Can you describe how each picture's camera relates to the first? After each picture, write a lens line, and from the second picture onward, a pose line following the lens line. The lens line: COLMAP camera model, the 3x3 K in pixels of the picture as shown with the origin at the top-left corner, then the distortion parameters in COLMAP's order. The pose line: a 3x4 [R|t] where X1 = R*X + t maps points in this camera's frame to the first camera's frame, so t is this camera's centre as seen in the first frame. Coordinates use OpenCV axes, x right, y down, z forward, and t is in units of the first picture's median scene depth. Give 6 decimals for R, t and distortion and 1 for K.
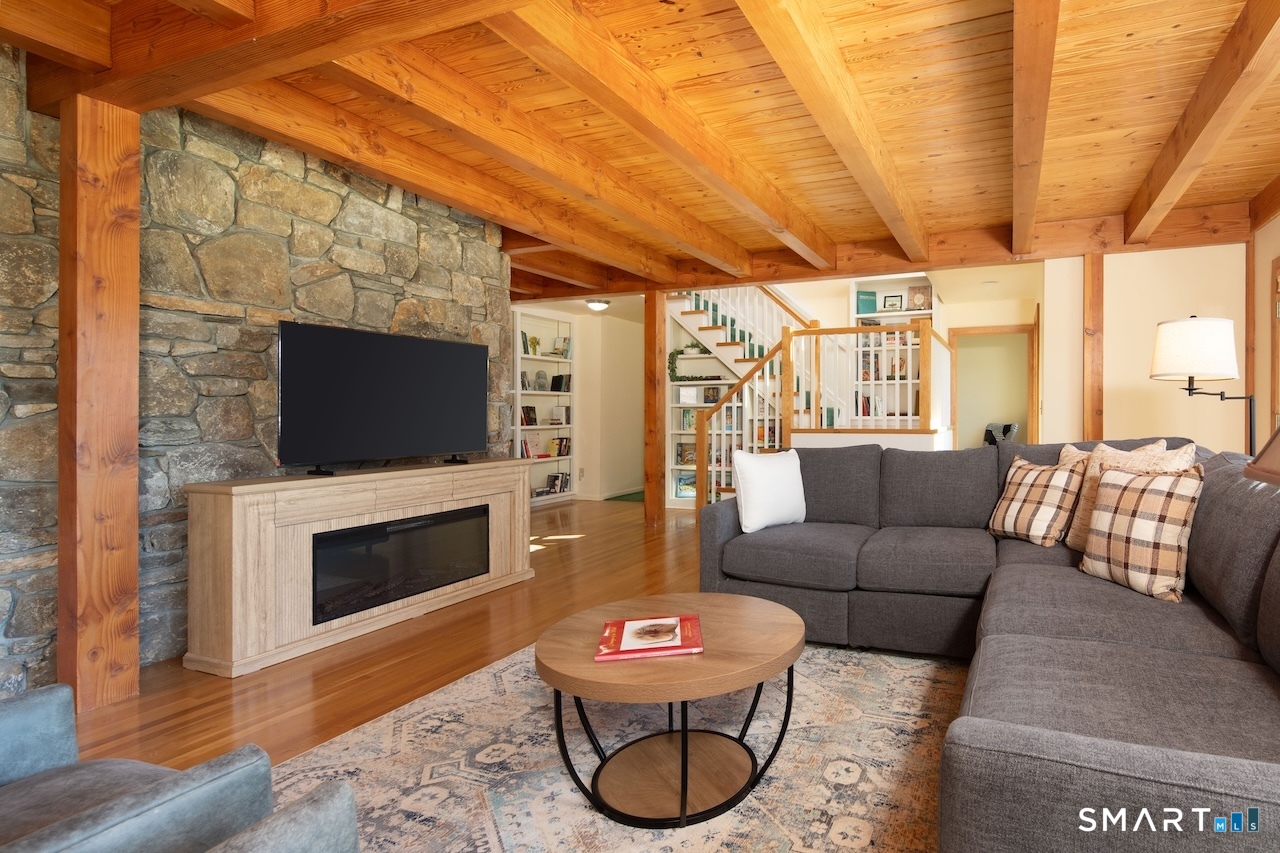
lens RADIAL K [[571.4, 0, 639.7], [0, 571.4, 410.7], [0, 0, 1]] dist [0.000076, -0.000076]
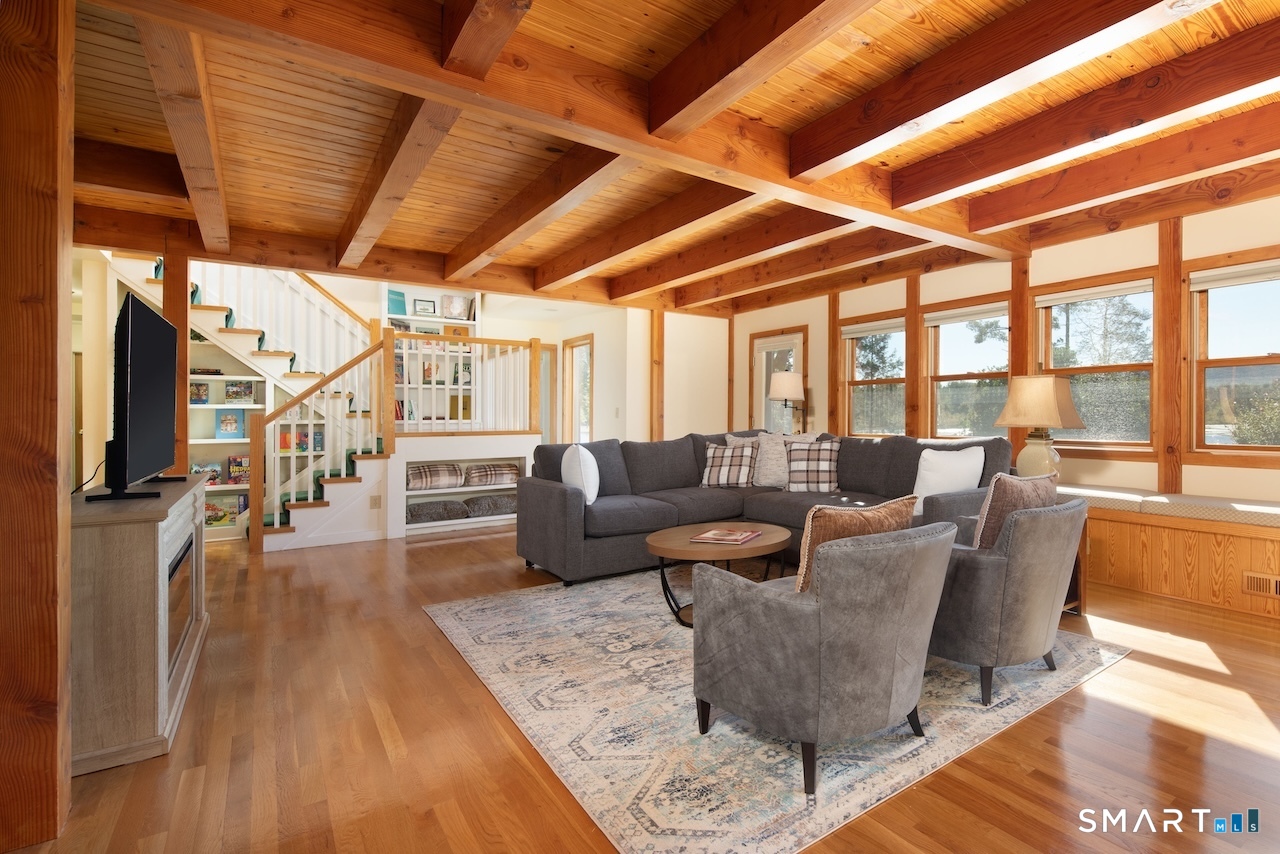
lens RADIAL K [[638.9, 0, 644.2], [0, 638.9, 412.3], [0, 0, 1]] dist [0.001534, -0.000029]
pose [[0.632138, 0.005970, 0.774833, -0.532366], [-0.003168, 0.999982, -0.005120, 0.001263], [-0.774849, 0.000782, 0.632145, -0.032059]]
